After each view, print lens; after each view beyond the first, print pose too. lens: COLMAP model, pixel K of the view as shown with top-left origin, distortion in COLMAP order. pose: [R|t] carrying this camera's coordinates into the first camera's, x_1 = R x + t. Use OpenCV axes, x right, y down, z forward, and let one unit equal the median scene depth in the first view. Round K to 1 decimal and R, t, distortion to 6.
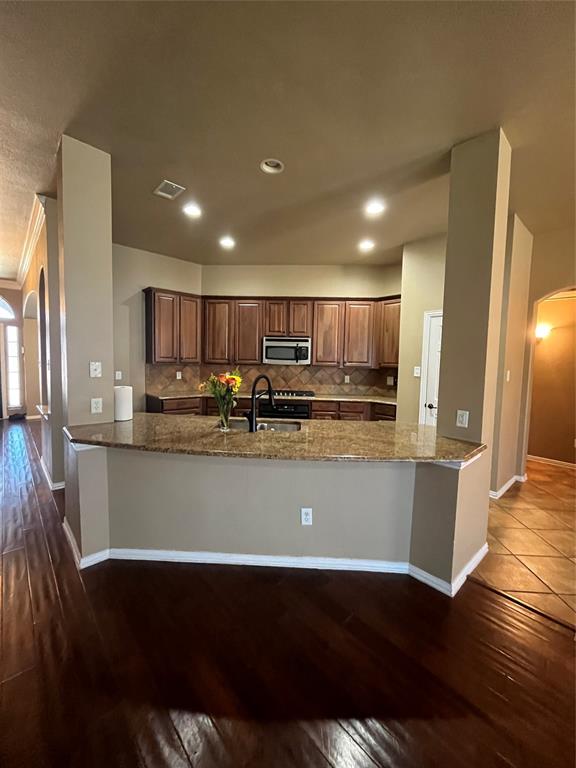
lens RADIAL K [[308.1, 0, 289.5], [0, 308.1, 381.6], [0, 0, 1]] dist [-0.007455, 0.000176]
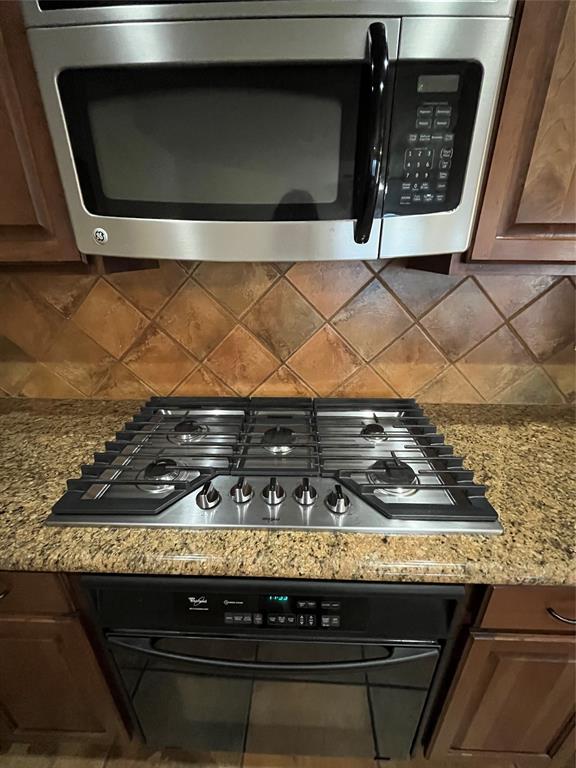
lens RADIAL K [[308.1, 0, 289.5], [0, 308.1, 381.6], [0, 0, 1]] dist [-0.007455, 0.000176]
pose [[0.999530, -0.029856, 0.006902, -0.004872], [0.026027, 0.946030, 0.323034, -0.048907], [-0.016174, -0.322702, 0.946362, 0.865585]]
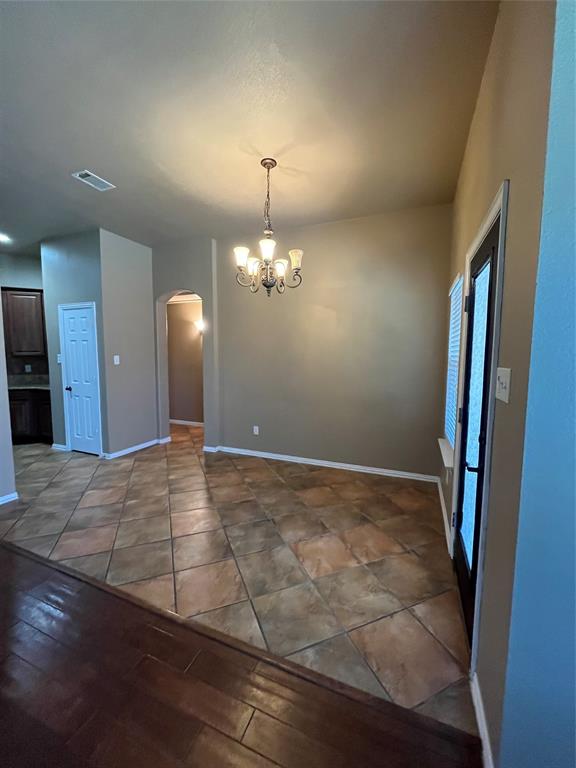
lens RADIAL K [[308.1, 0, 289.5], [0, 308.1, 381.6], [0, 0, 1]] dist [-0.007455, 0.000176]
pose [[0.901333, -0.056032, 0.429486, 0.561536], [0.044312, 0.998323, 0.037248, 0.037798], [-0.430853, -0.014541, 0.902305, -0.299186]]
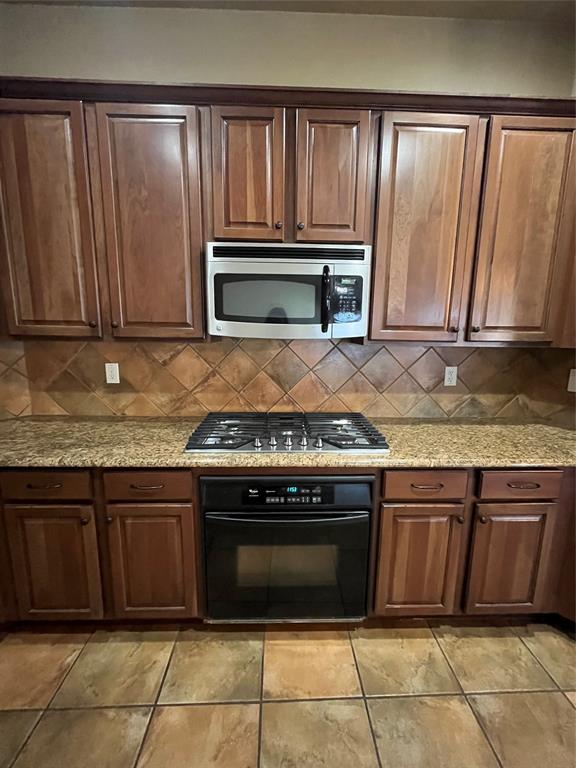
lens RADIAL K [[308.1, 0, 289.5], [0, 308.1, 381.6], [0, 0, 1]] dist [-0.007455, 0.000176]
pose [[0.997014, -0.022535, 0.073864, -0.031332], [0.015081, 0.994877, 0.099962, -0.043570], [-0.075738, -0.098549, 0.992246, 0.698256]]
